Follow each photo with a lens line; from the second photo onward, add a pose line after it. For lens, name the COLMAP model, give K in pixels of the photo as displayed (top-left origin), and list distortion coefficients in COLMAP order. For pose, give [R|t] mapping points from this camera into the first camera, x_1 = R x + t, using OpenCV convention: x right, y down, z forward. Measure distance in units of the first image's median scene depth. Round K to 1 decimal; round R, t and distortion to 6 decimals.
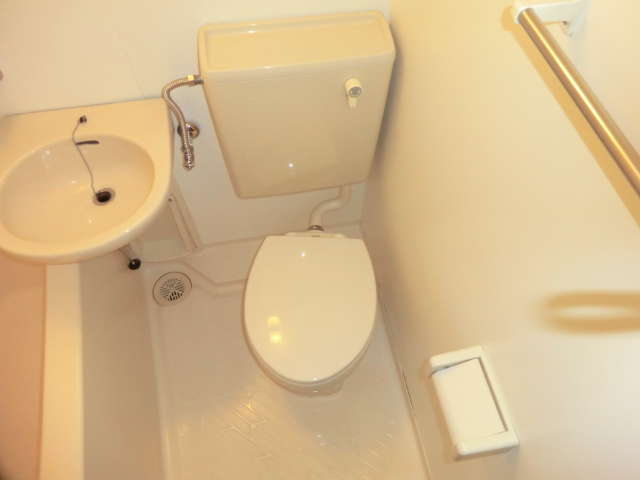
lens RADIAL K [[466.6, 0, 334.1], [0, 466.6, 227.8], [0, 0, 1]] dist [-0.113972, 0.136454]
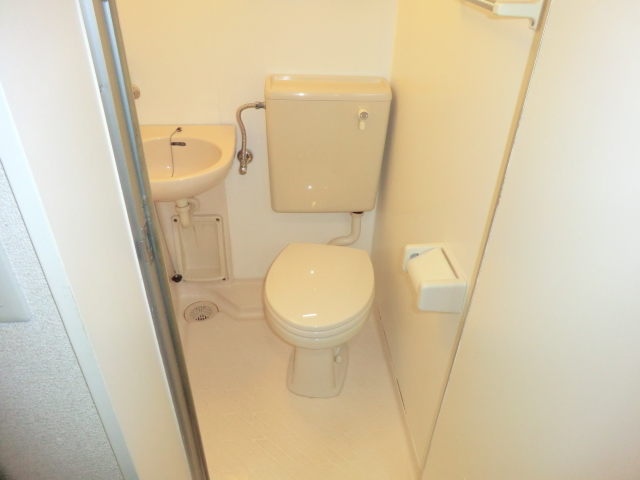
lens RADIAL K [[466.6, 0, 334.1], [0, 466.6, 227.8], [0, 0, 1]] dist [-0.113972, 0.136454]
pose [[0.995321, 0.067865, -0.068780, 0.062176], [-0.090389, 0.905529, -0.414545, 0.540031], [0.034149, 0.418822, 0.907426, -0.173782]]
